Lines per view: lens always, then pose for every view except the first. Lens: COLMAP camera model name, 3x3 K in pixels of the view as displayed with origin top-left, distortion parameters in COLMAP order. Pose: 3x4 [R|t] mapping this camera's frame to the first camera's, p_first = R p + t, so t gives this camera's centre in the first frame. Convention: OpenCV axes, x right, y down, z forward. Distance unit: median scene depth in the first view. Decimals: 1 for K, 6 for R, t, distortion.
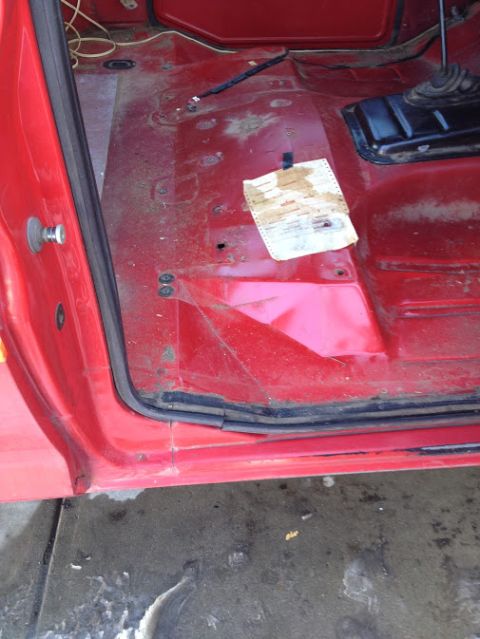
lens RADIAL K [[594.3, 0, 242.6], [0, 594.3, 317.9], [0, 0, 1]] dist [0.111420, -0.229175]
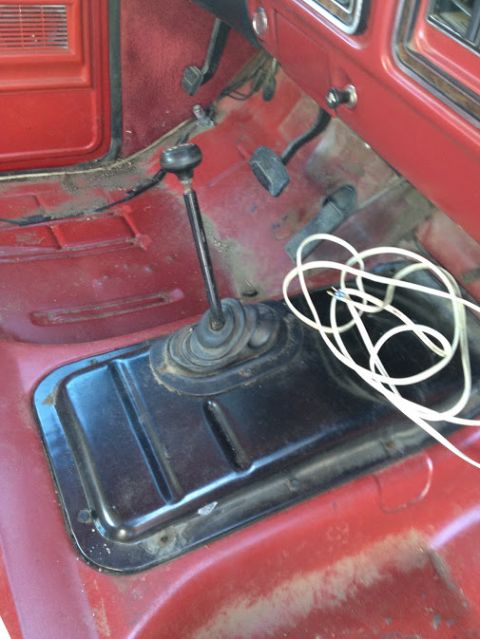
lens RADIAL K [[594.3, 0, 242.6], [0, 594.3, 317.9], [0, 0, 1]] dist [0.111420, -0.229175]
pose [[0.919274, -0.167103, 0.356388, 0.182797], [0.159087, 0.985899, 0.051916, -0.470334], [-0.360037, 0.008972, 0.932895, 0.544797]]
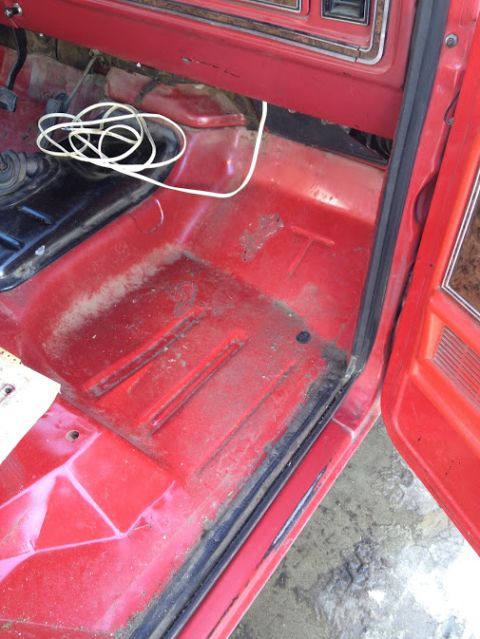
lens RADIAL K [[594.3, 0, 242.6], [0, 594.3, 317.9], [0, 0, 1]] dist [0.111420, -0.229175]
pose [[0.637591, -0.505378, 0.581439, -0.069948], [0.531398, 0.834962, 0.143019, -0.174209], [-0.557758, 0.217788, 0.800921, 0.166068]]
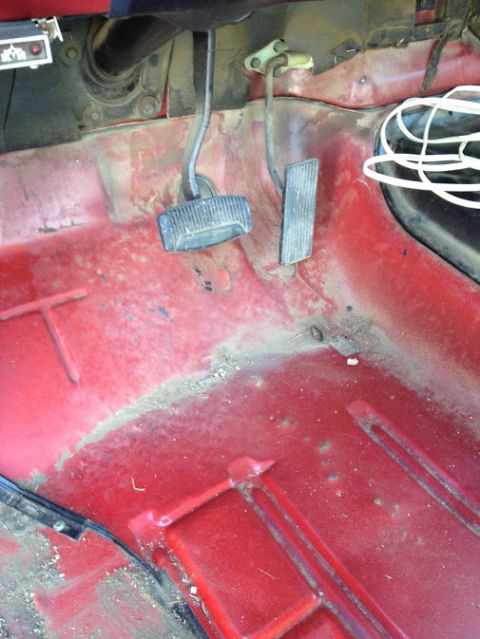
lens RADIAL K [[594.3, 0, 242.6], [0, 594.3, 317.9], [0, 0, 1]] dist [0.111420, -0.229175]
pose [[-0.473209, -0.576623, 0.666017, 0.135018], [0.595769, 0.347450, 0.724112, -0.946880], [-0.648947, 0.739449, 0.179117, 1.238997]]
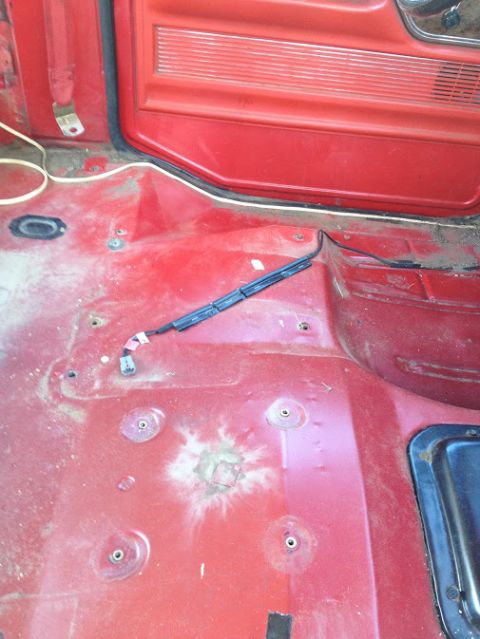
lens RADIAL K [[594.3, 0, 242.6], [0, 594.3, 317.9], [0, 0, 1]] dist [0.111420, -0.229175]
pose [[0.990530, 0.135668, -0.021084, 0.029011], [-0.135896, 0.990675, -0.009796, -0.493146], [0.019559, 0.012568, 0.999730, 0.572520]]
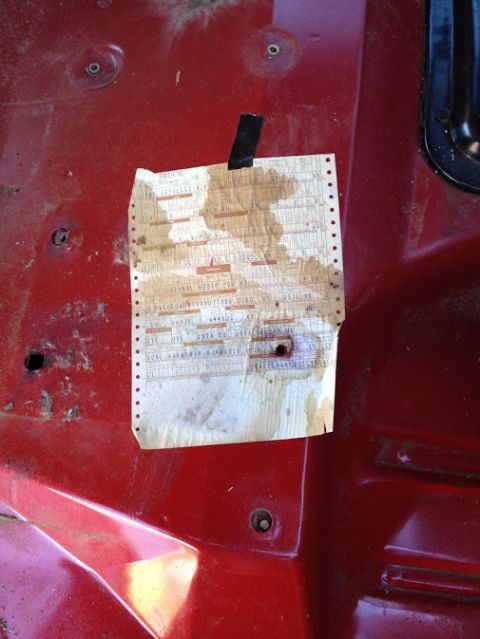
lens RADIAL K [[594.3, 0, 242.6], [0, 594.3, 317.9], [0, 0, 1]] dist [0.111420, -0.229175]
pose [[0.978295, 0.206463, -0.017668, 0.107763], [-0.175553, 0.871088, 0.458679, -0.352066], [0.110091, -0.445622, 0.888426, 0.577312]]
